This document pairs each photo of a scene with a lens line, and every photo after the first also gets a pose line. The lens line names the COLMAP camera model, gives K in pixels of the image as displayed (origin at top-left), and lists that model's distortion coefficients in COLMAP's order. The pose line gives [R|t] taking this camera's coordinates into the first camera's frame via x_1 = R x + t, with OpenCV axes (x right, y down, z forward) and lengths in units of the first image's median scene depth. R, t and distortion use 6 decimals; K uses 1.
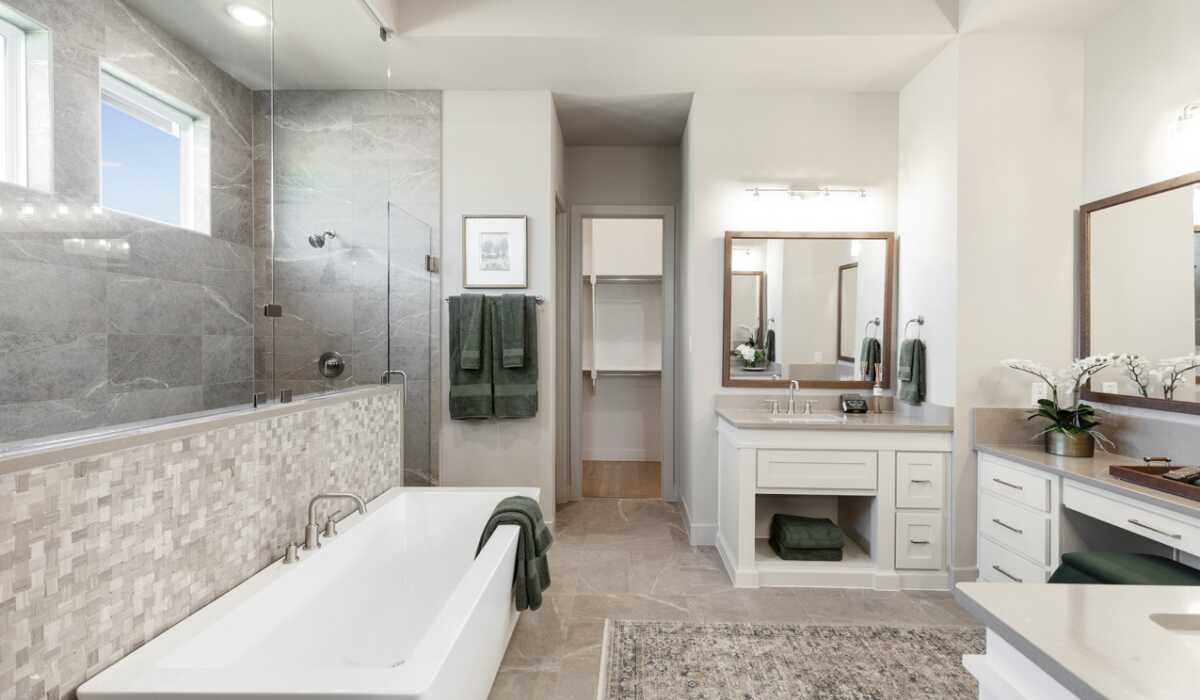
lens RADIAL K [[554.7, 0, 600.9], [0, 554.7, 344.8], [0, 0, 1]] dist [0.002079, -0.000300]
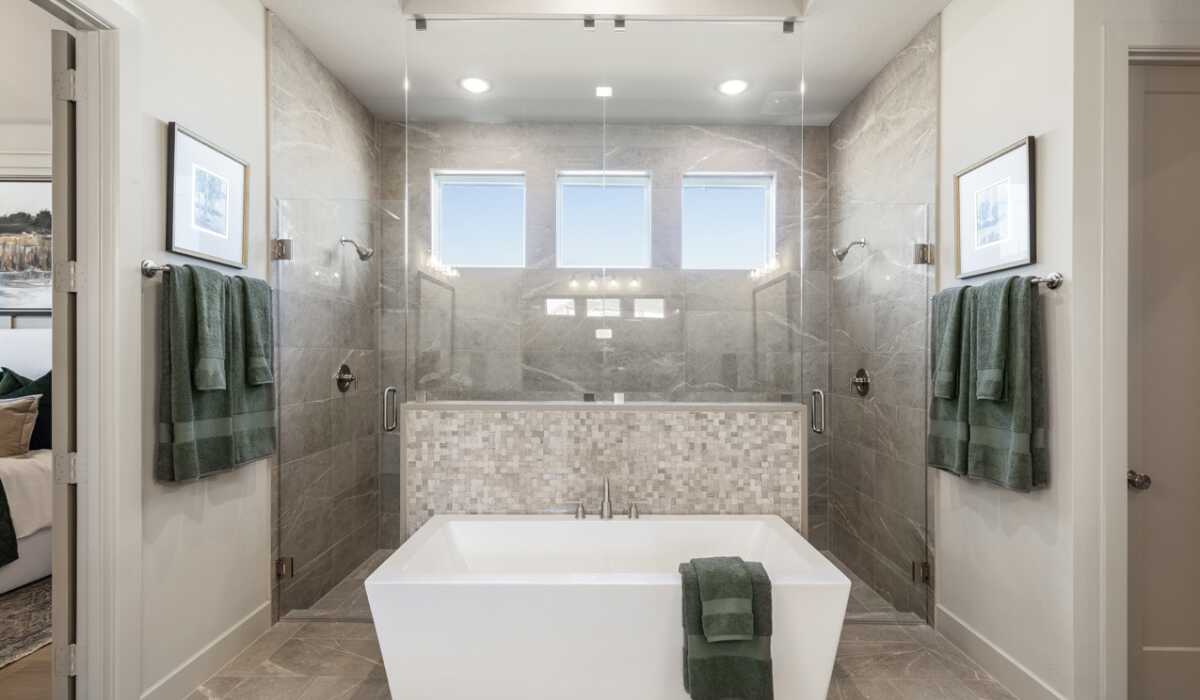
lens RADIAL K [[526.9, 0, 601.4], [0, 526.9, 355.9], [0, 0, 1]] dist [0.000970, -0.000581]
pose [[0.028206, -0.003166, -0.999597, 0.553224], [-0.008859, 0.999955, -0.003417, -0.002301], [0.999563, 0.008952, 0.028177, 0.762100]]
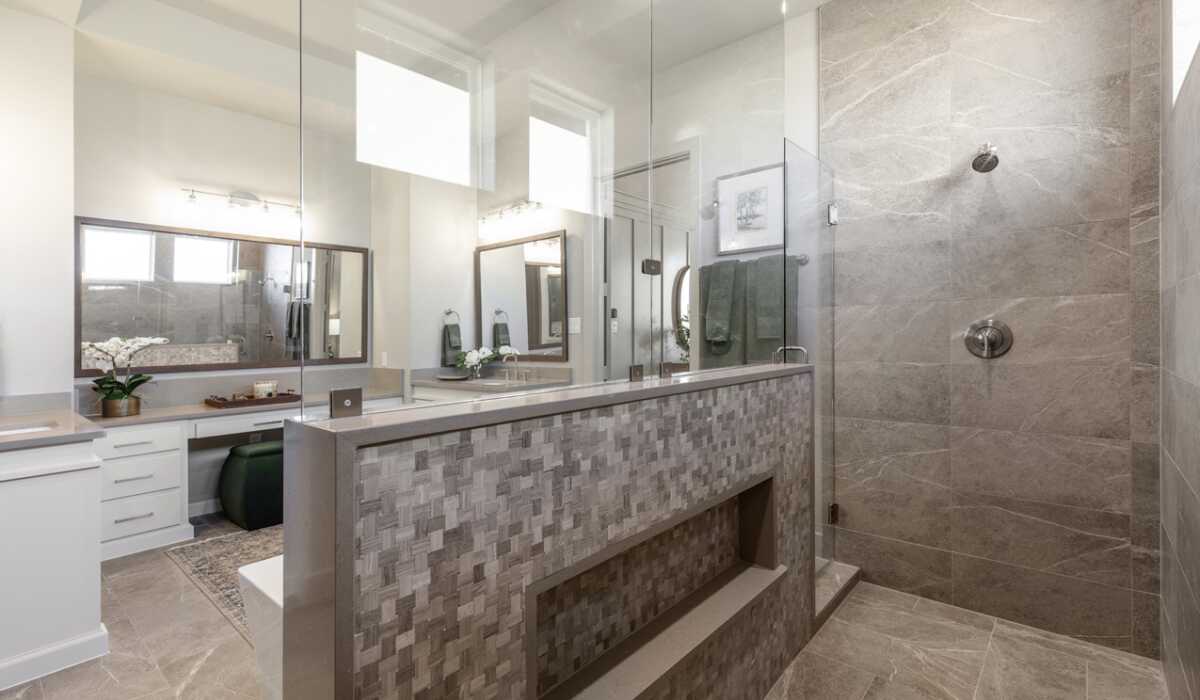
lens RADIAL K [[534.3, 0, 607.5], [0, 534.3, 328.3], [0, 0, 1]] dist [0.001859, 0.000020]
pose [[-0.794110, 0.019161, 0.607472, -0.841005], [0.019896, 0.999787, -0.005527, 0.026992], [-0.607448, 0.007698, -0.794322, 1.350992]]
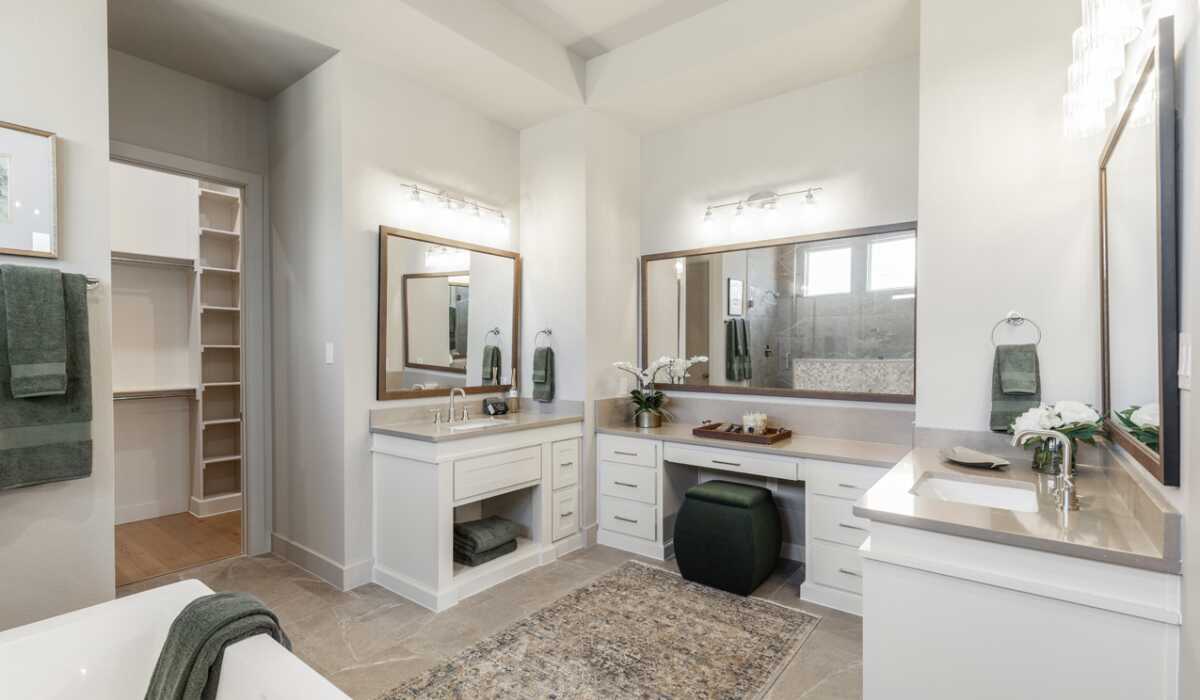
lens RADIAL K [[547.2, 0, 619.7], [0, 547.2, 355.2], [0, 0, 1]] dist [0.001352, -0.000115]
pose [[0.566522, -0.012653, 0.823949, -0.394074], [0.006080, 0.999919, 0.011175, -0.005967], [-0.824024, -0.001321, 0.566553, 0.262403]]
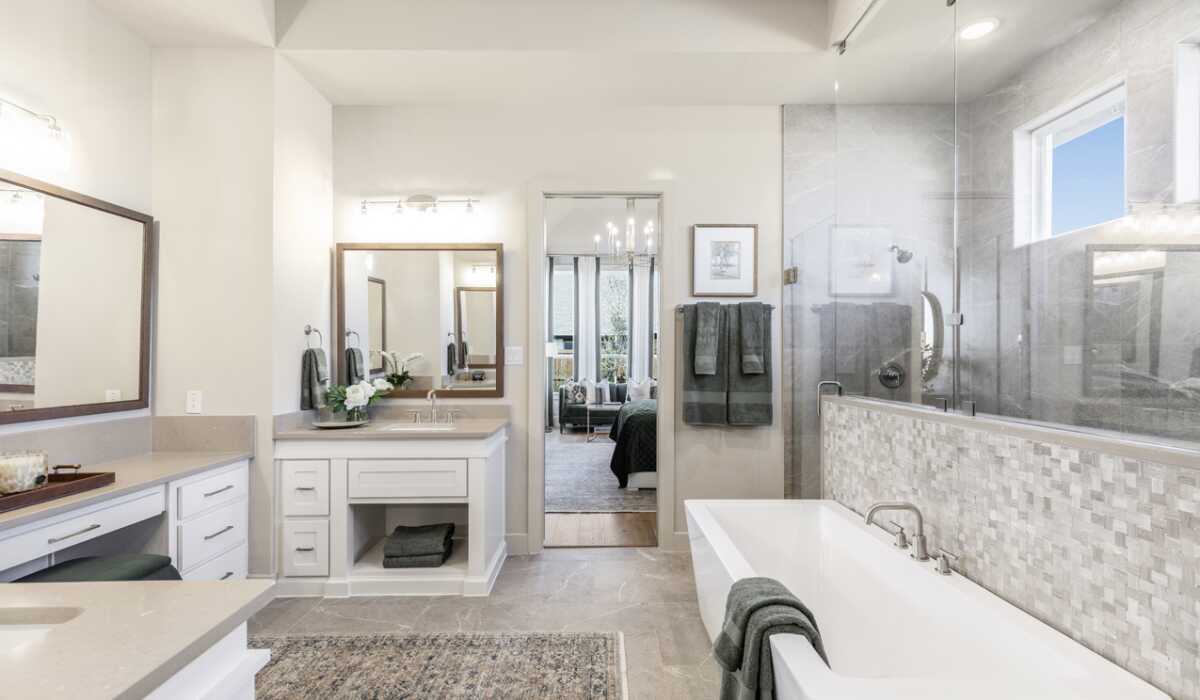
lens RADIAL K [[526.9, 0, 601.4], [0, 526.9, 355.9], [0, 0, 1]] dist [0.000970, -0.000581]
pose [[-0.998469, -0.005847, -0.055005, 0.079148], [-0.005837, 0.999983, -0.000340, 0.006542], [0.055006, -0.000019, -0.998486, 1.525802]]
